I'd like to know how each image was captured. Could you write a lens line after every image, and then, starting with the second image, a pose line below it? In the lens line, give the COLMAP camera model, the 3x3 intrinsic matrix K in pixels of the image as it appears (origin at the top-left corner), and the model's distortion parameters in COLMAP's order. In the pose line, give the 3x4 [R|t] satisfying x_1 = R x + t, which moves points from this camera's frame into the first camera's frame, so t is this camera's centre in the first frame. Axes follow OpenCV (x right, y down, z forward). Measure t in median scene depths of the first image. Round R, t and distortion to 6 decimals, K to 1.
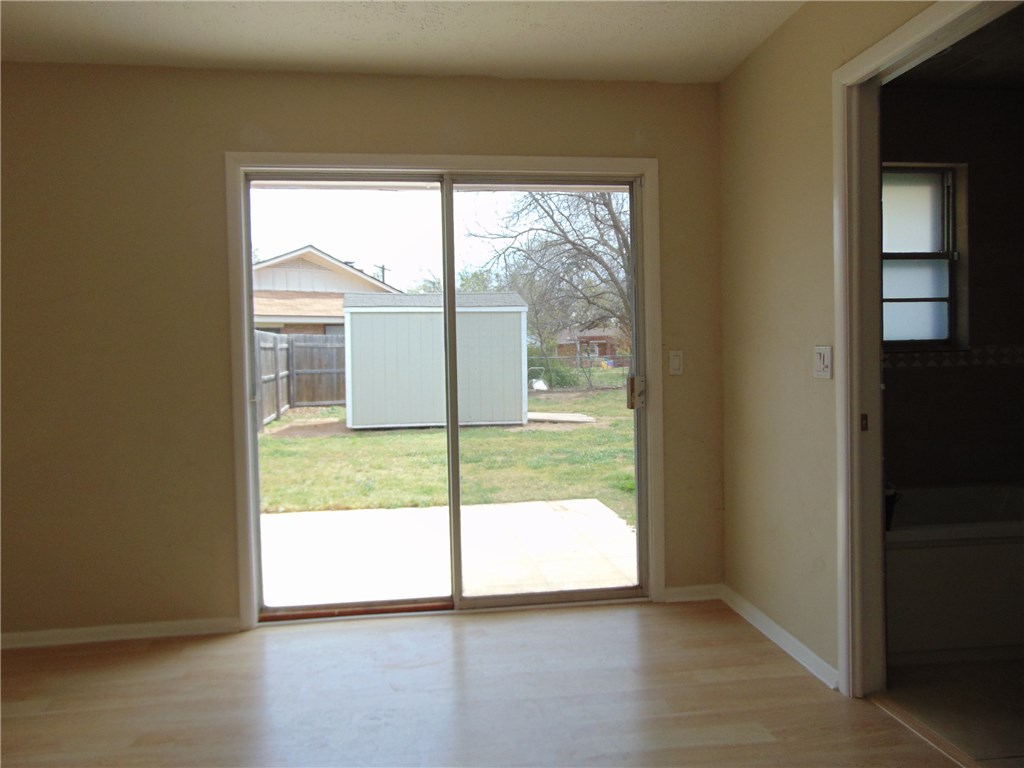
lens RADIAL K [[757.2, 0, 512.2], [0, 757.2, 379.2], [0, 0, 1]] dist [-0.043513, 0.071780]
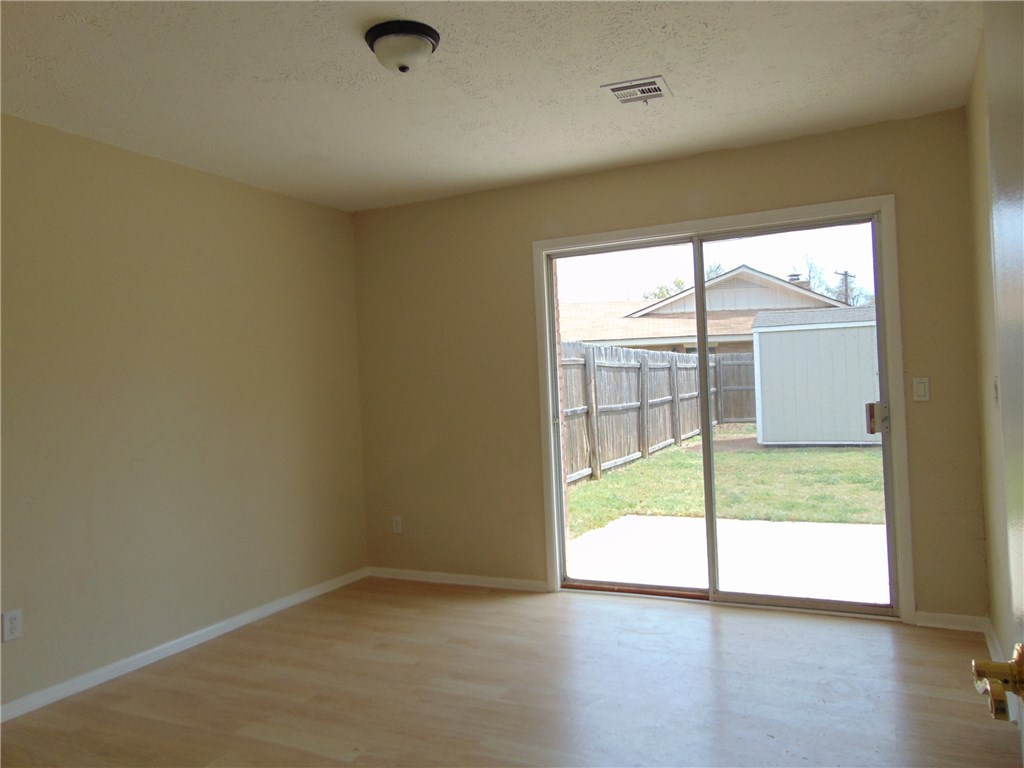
lens RADIAL K [[757.2, 0, 512.2], [0, 757.2, 379.2], [0, 0, 1]] dist [-0.043513, 0.071780]
pose [[0.823787, -0.018994, -0.566581, 0.332254], [0.008387, 0.999738, -0.021320, -0.018221], [0.566837, 0.012811, 0.823730, -0.146884]]
